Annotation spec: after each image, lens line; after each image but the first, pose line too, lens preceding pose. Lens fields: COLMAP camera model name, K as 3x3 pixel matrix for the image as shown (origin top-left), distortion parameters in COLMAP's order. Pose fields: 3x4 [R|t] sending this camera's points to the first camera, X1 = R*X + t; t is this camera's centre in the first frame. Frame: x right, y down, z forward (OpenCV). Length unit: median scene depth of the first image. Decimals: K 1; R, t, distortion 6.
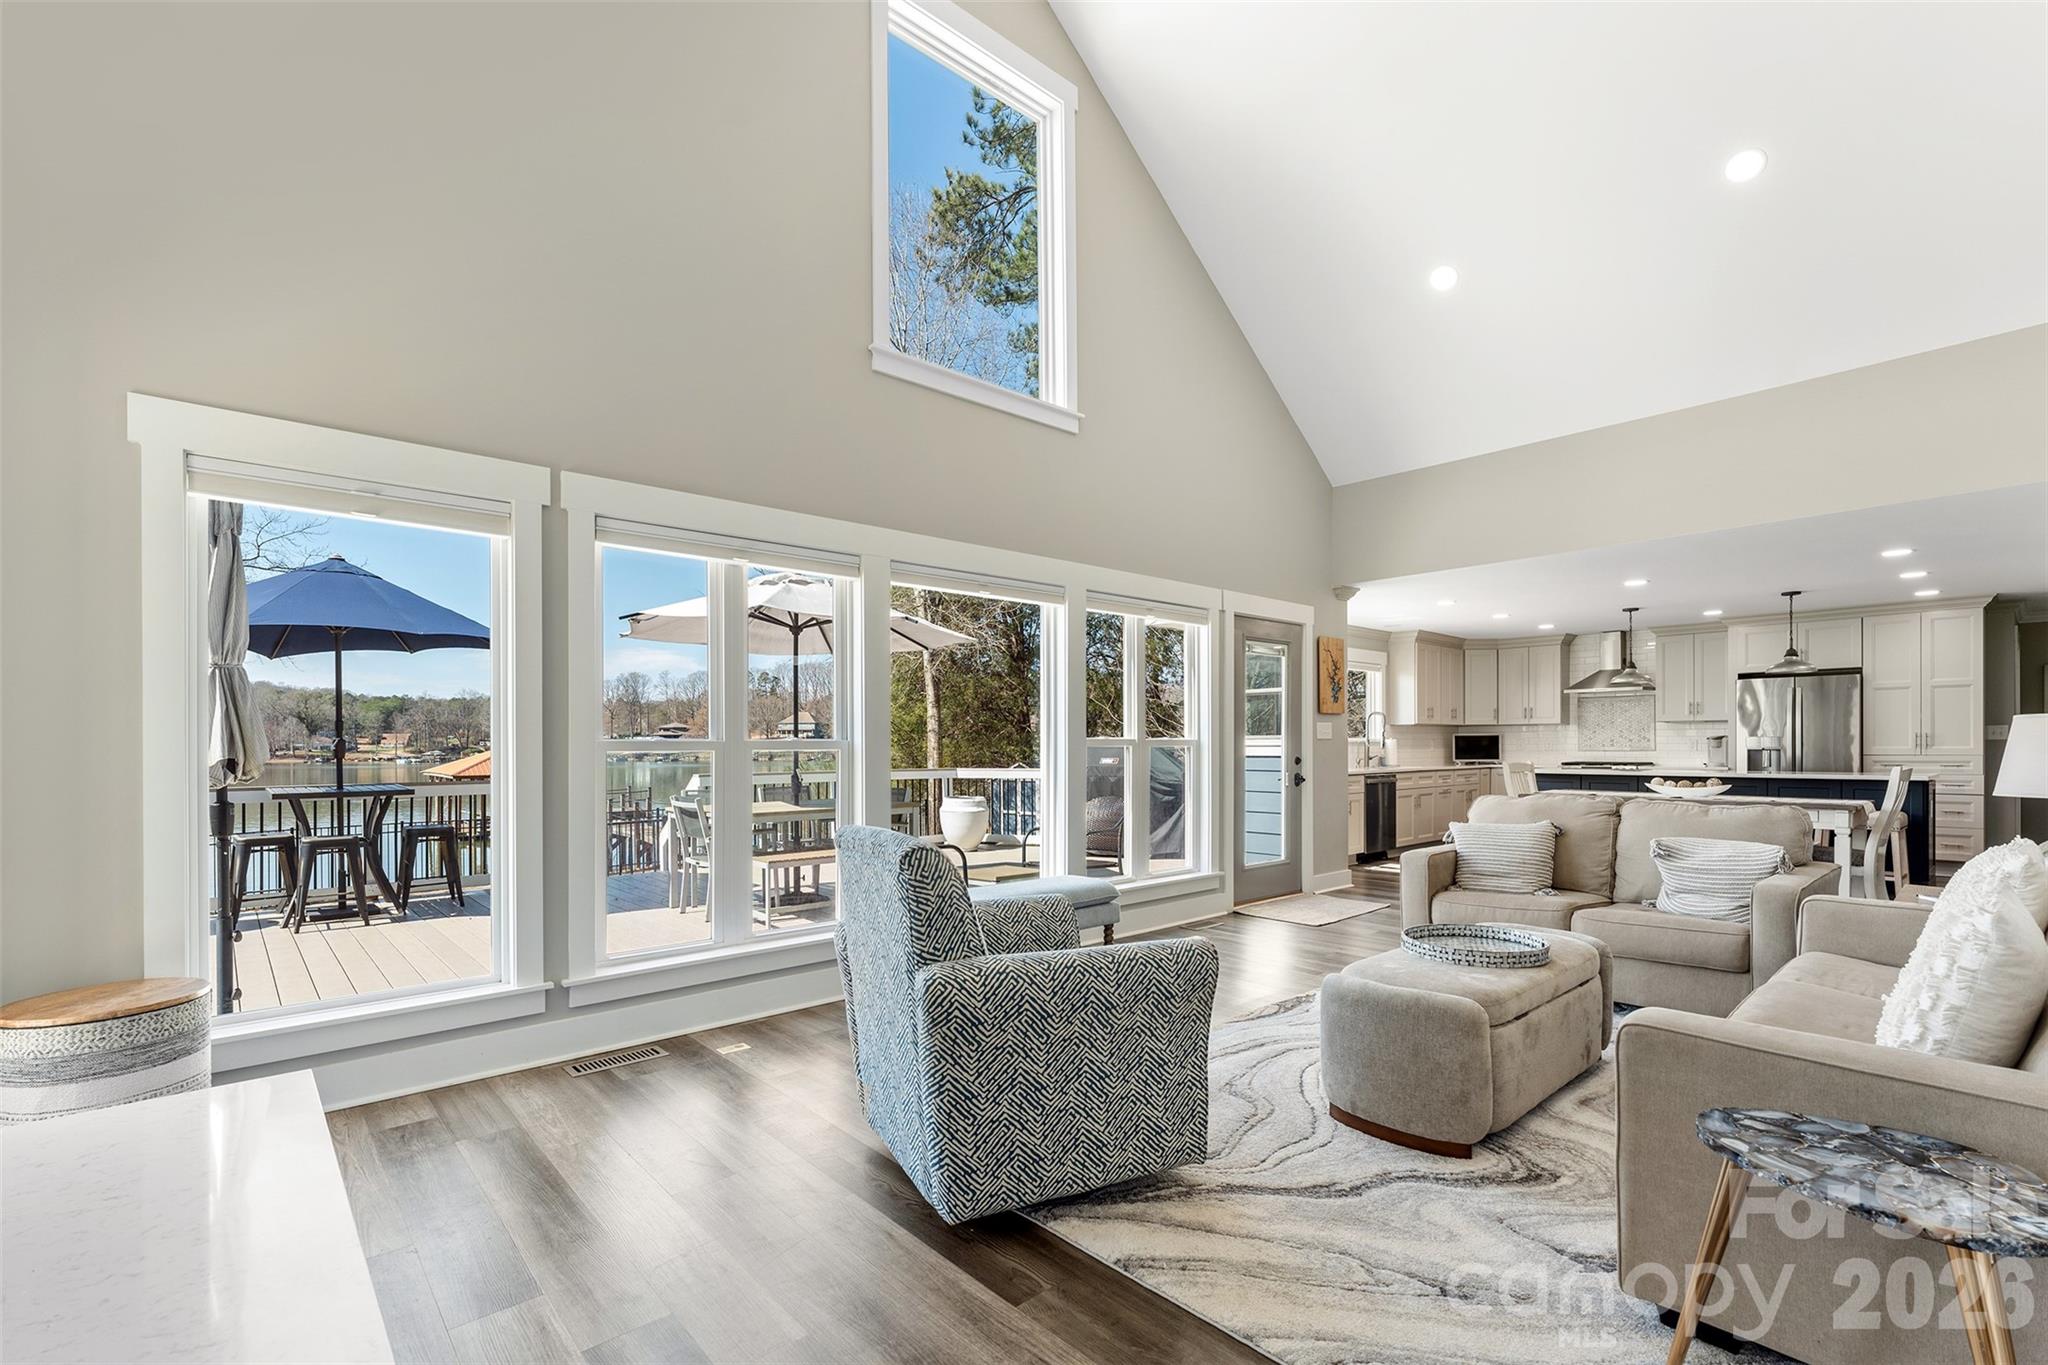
lens RADIAL K [[897.0, 0, 1038.4], [0, 897.0, 753.3], [0, 0, 1]] dist [0.001987, 0.000005]
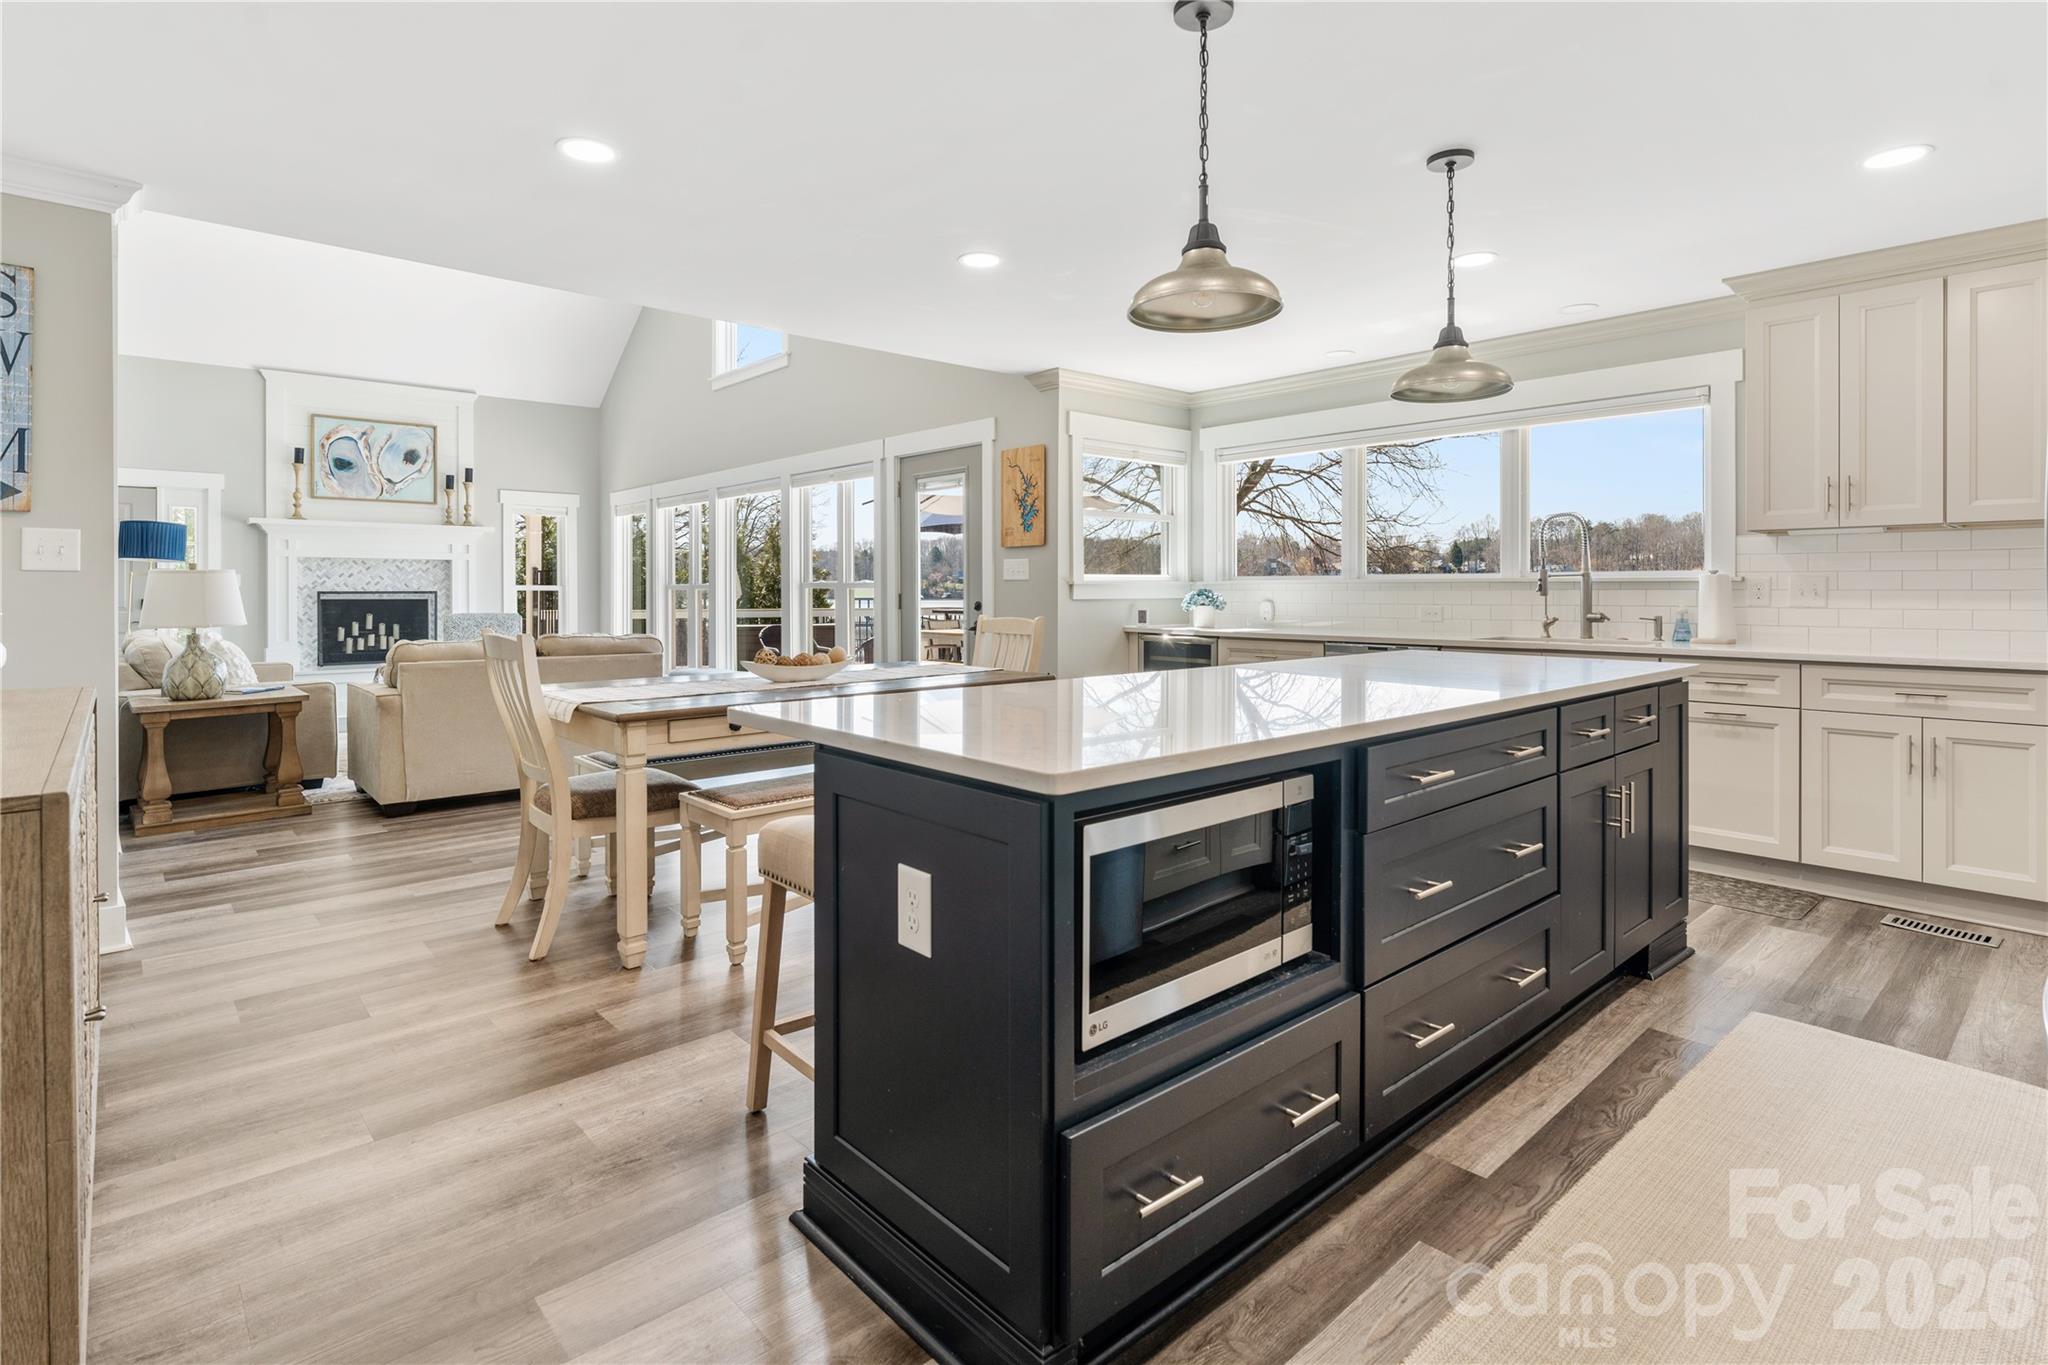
lens RADIAL K [[1035.2, 0, 1034.0], [0, 1035.2, 612.5], [0, 0, 1]] dist [-0.005243, -0.004402]
pose [[-0.002510, 0.027048, -0.999631, 1.085895], [-0.007827, 0.999603, 0.027067, -0.011031], [0.999966, 0.007892, -0.002298, 0.906245]]
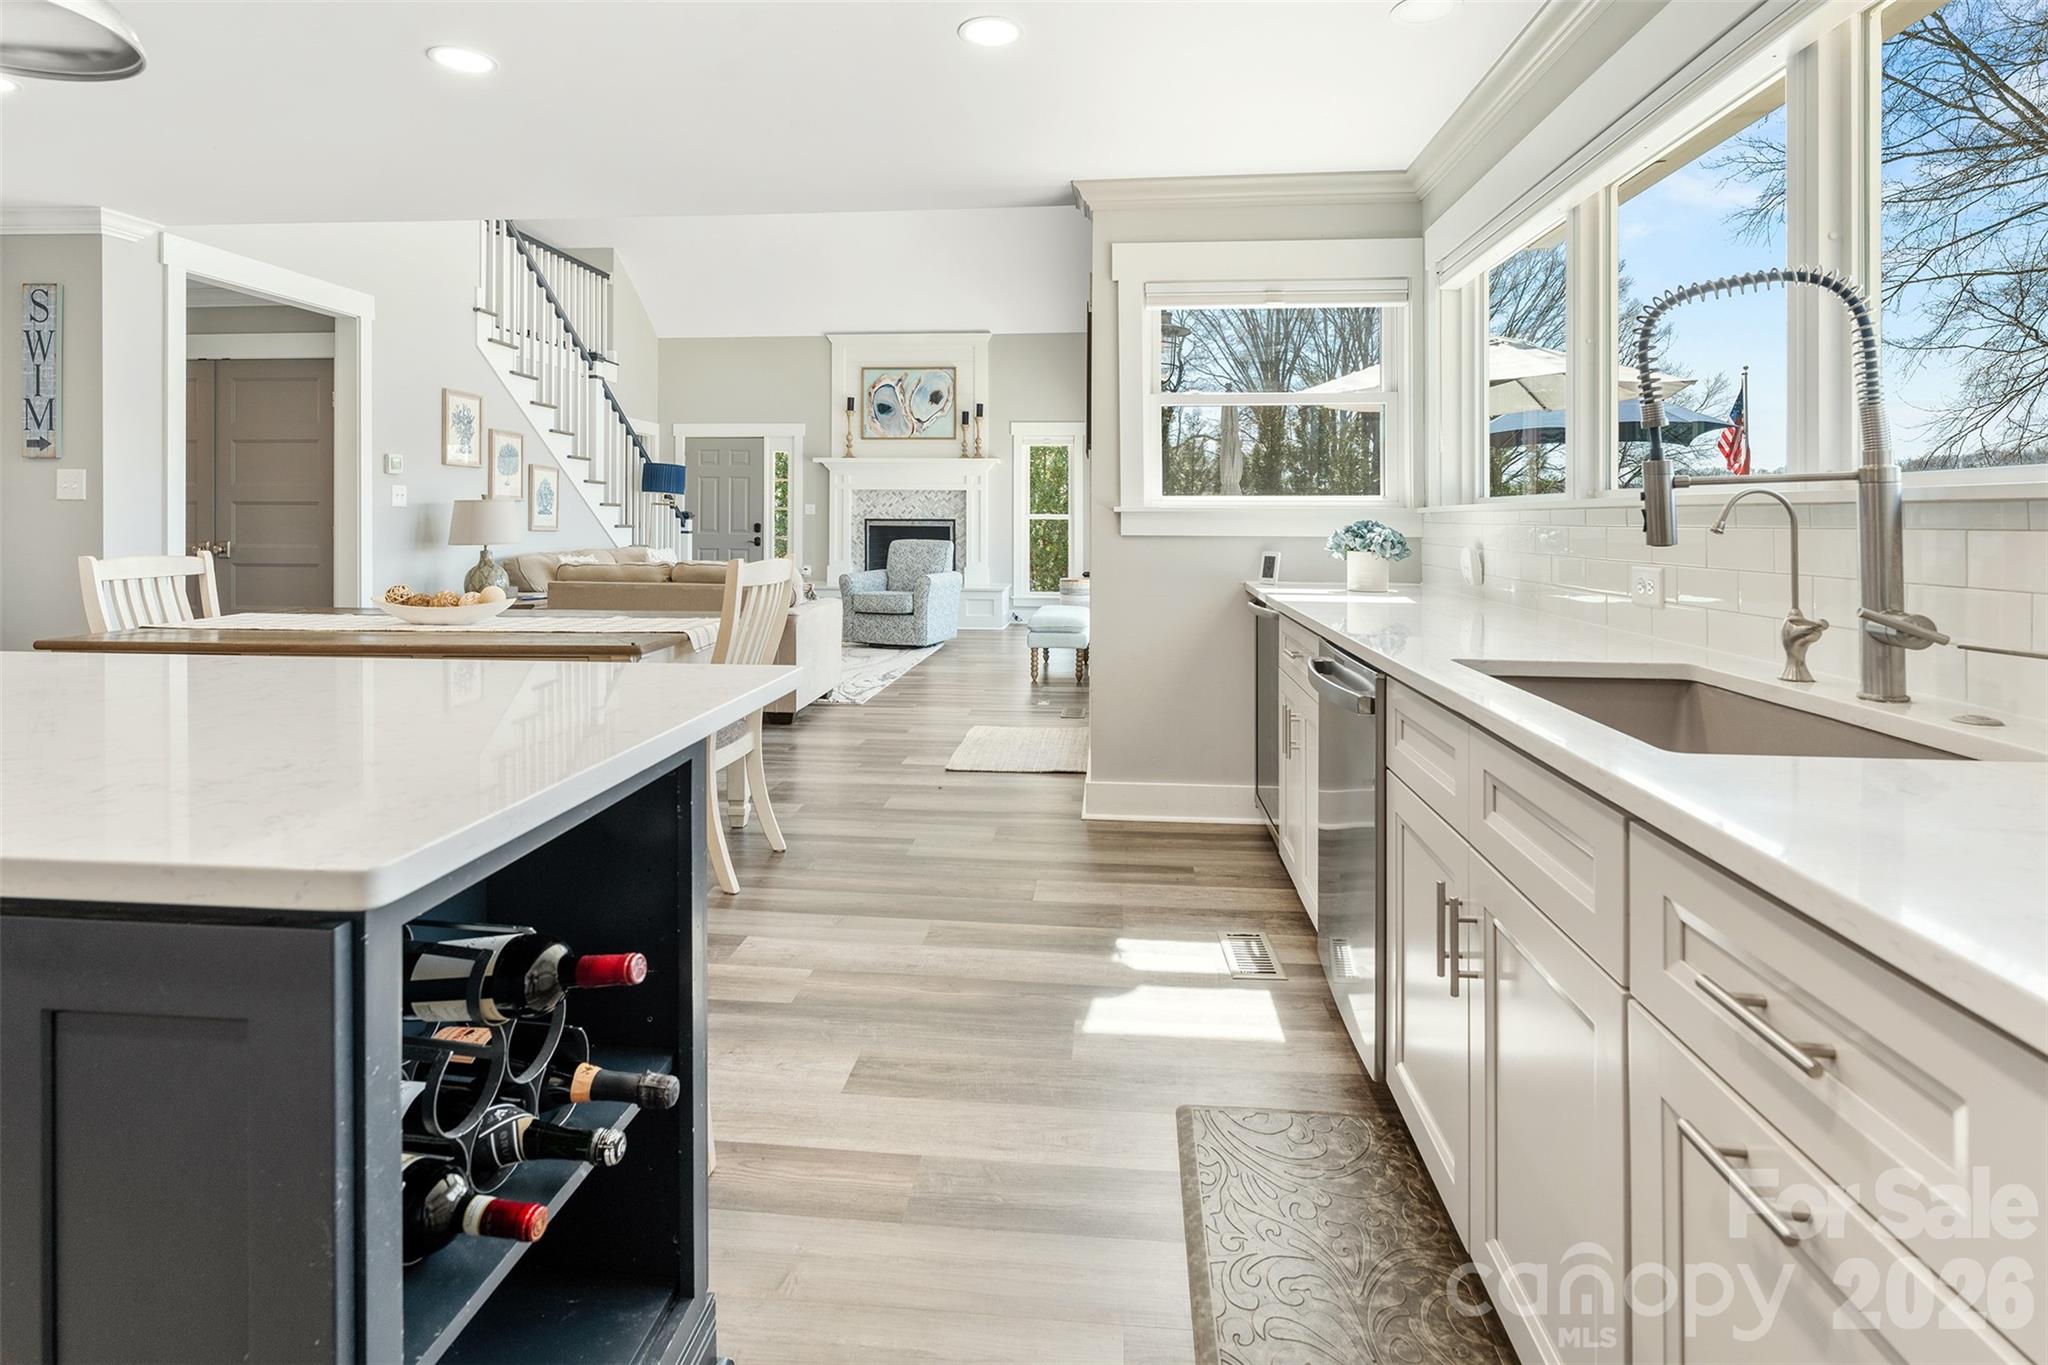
lens RADIAL K [[1035.2, 0, 1045.5], [0, 1035.2, 554.6], [0, 0, 1]] dist [-0.005243, -0.004402]
pose [[-0.733566, 0.023664, -0.679206, 0.659968], [-0.007656, 0.999043, 0.043075, -0.010661], [0.679575, 0.036798, -0.732683, 1.273082]]
